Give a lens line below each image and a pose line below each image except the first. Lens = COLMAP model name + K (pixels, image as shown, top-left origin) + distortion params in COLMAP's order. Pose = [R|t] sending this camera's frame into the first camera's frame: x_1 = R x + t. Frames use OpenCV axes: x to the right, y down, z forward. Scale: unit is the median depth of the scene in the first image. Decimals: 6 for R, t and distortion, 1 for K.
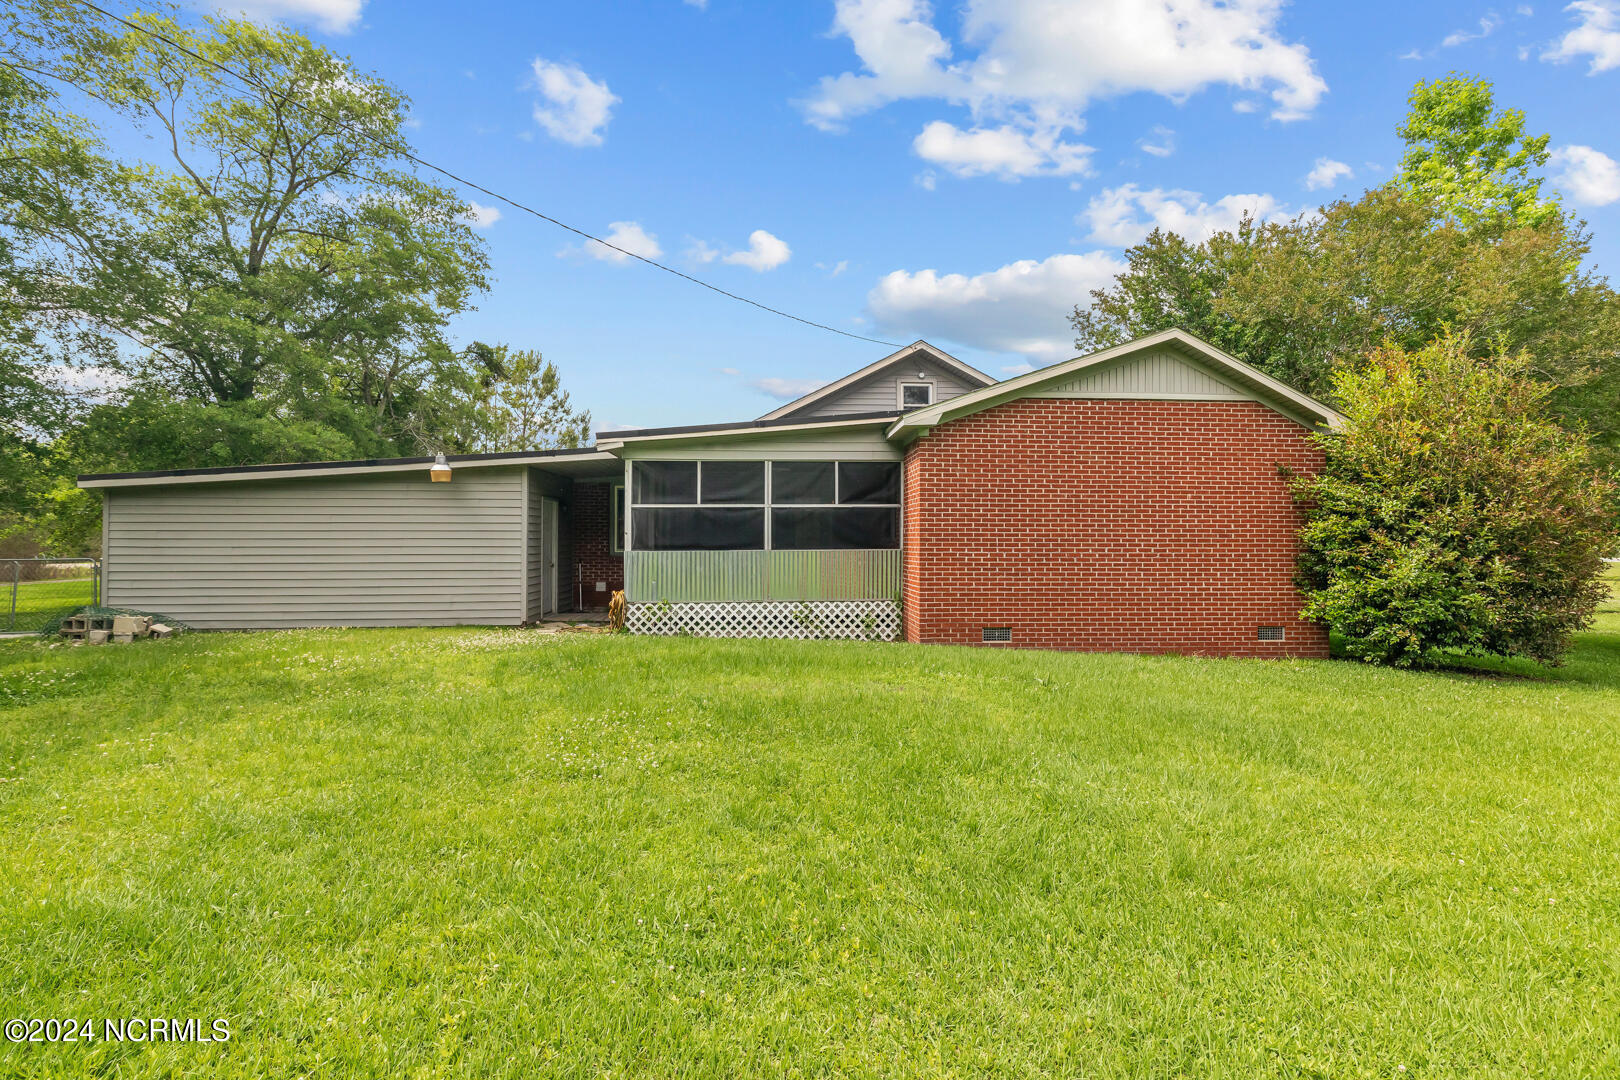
lens RADIAL K [[749.1, 0, 787.4], [0, 749.1, 547.9], [0, 0, 1]] dist [-0.001414, -0.000016]
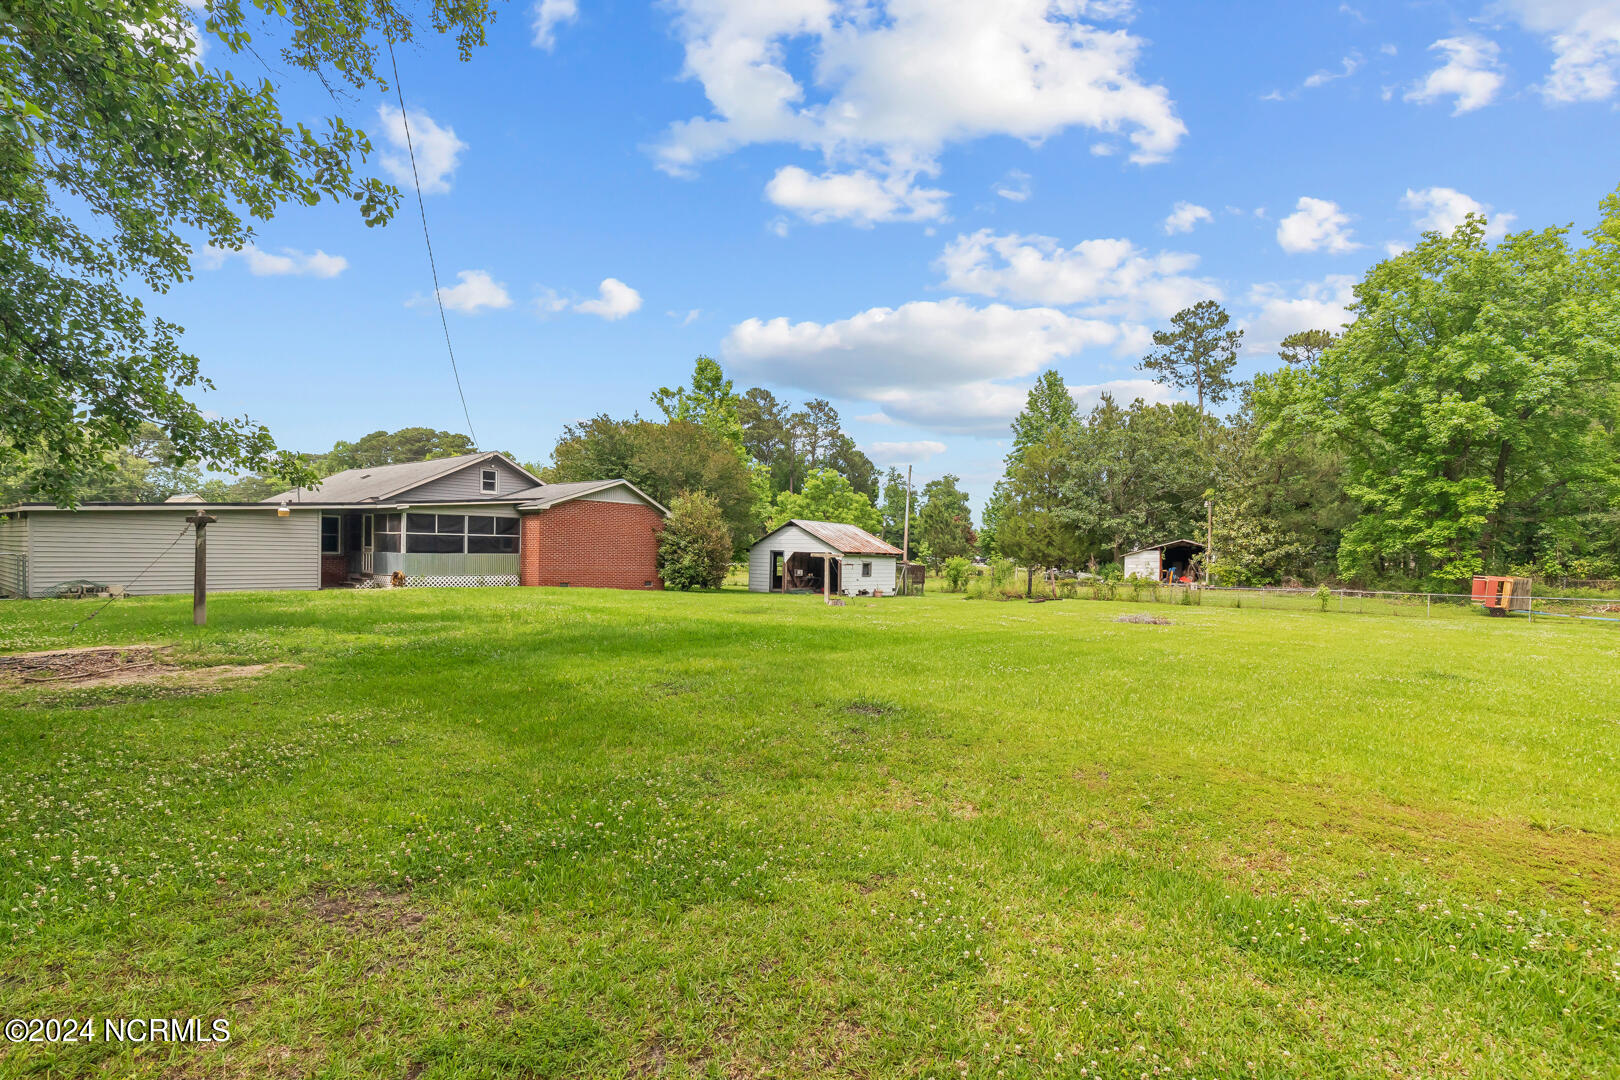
lens RADIAL K [[749.1, 0, 812.9], [0, 749.1, 549.1], [0, 0, 1]] dist [-0.001414, -0.000016]
pose [[0.999992, -0.003634, -0.001858, 0.230877], [0.003661, 0.999884, 0.014760, -0.080475], [0.001804, -0.014766, 0.999889, 0.007459]]
